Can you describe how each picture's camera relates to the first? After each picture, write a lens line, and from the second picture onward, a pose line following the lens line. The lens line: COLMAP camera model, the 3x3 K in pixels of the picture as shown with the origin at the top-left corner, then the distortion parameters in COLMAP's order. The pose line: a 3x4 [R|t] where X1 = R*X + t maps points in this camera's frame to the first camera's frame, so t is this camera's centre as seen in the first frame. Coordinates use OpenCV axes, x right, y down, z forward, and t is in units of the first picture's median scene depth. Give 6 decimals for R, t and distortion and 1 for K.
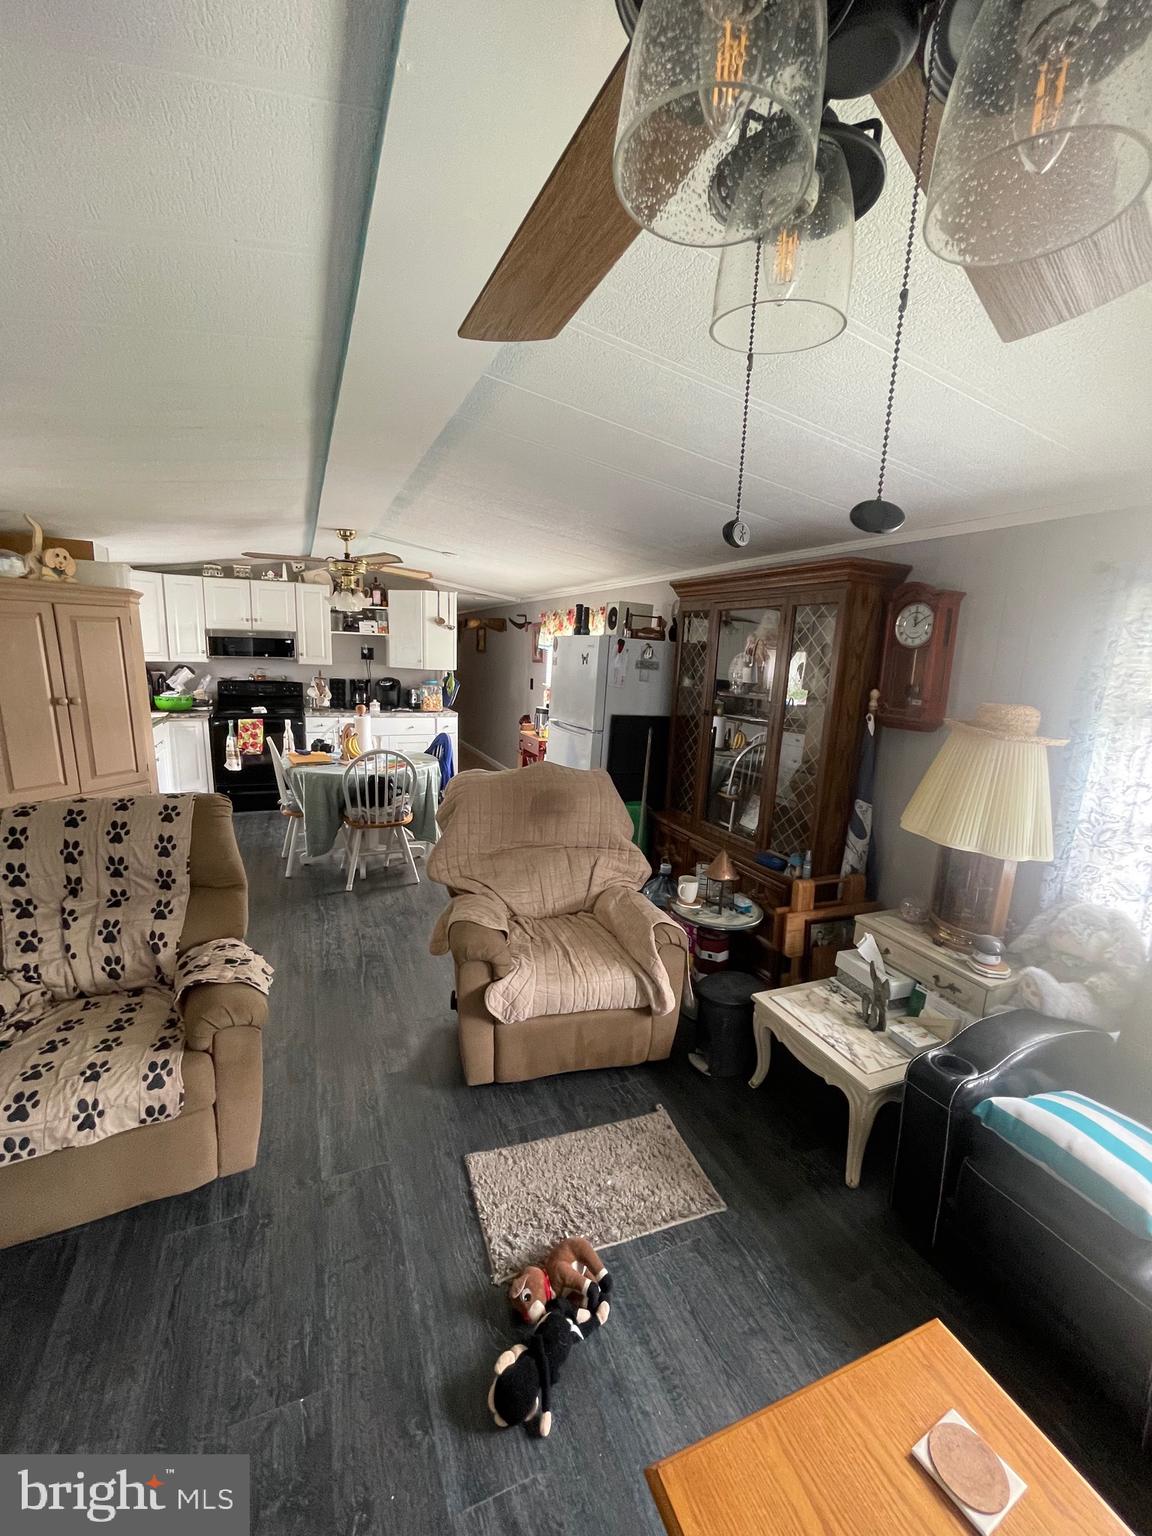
lens RADIAL K [[620.3, 0, 575.9], [0, 620.3, 772.8], [0, 0, 1]] dist [-0.000440, -0.000006]
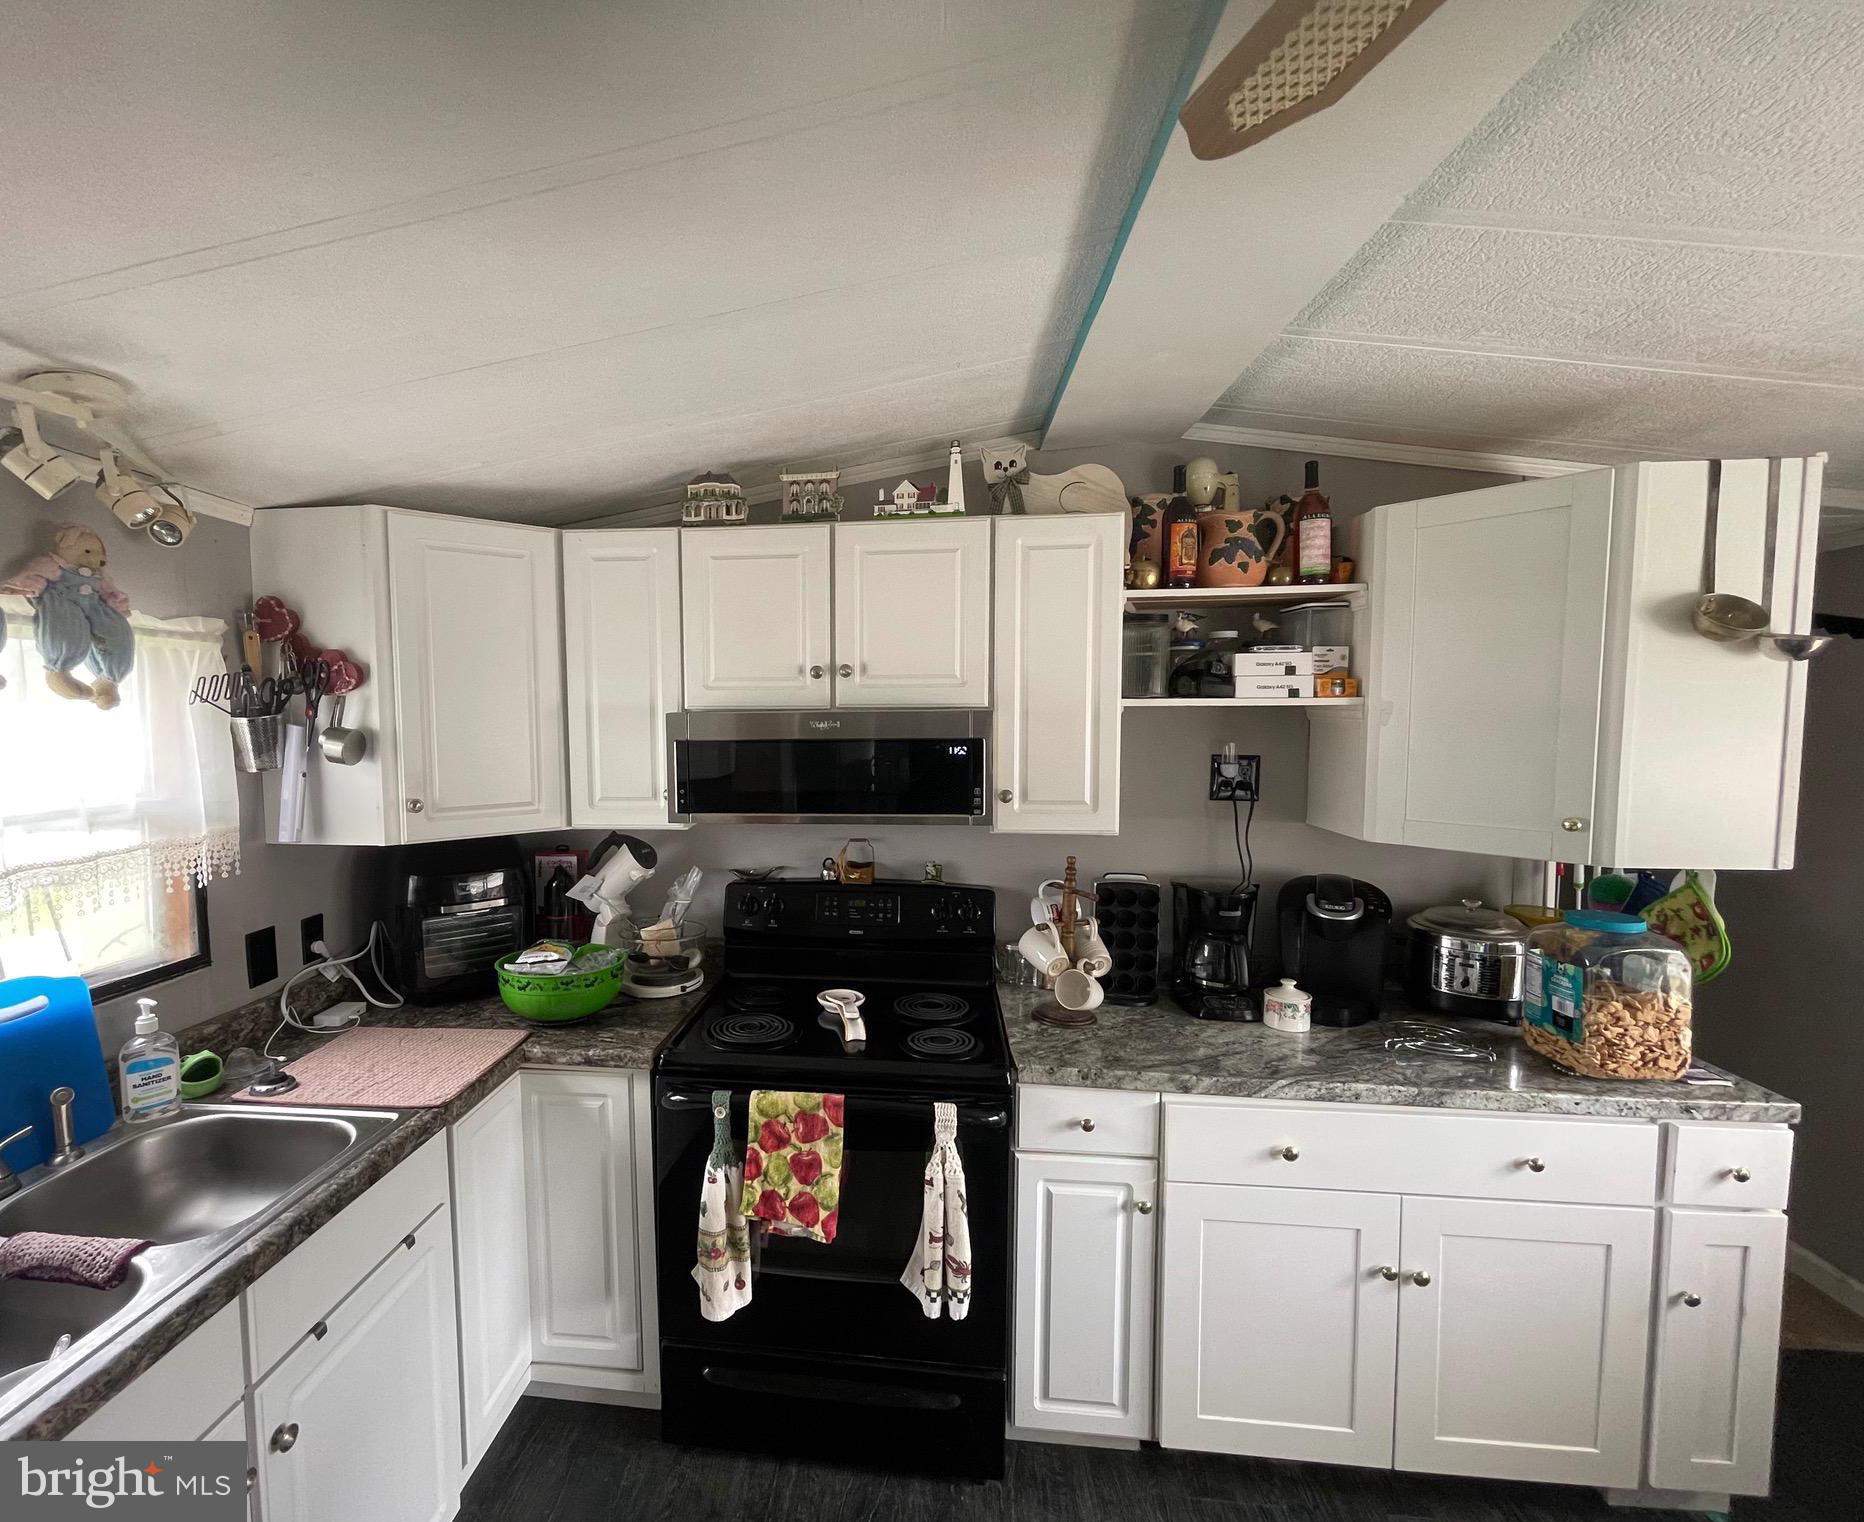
lens RADIAL K [[826.6, 0, 930.1], [0, 826.6, 761.5], [0, 0, 1]] dist [0.000401, 0.000013]
pose [[0.910612, -0.016297, -0.412940, -0.337258], [-0.042304, 0.990297, -0.132370, -0.161398], [0.411091, 0.138007, 0.901087, 0.697783]]
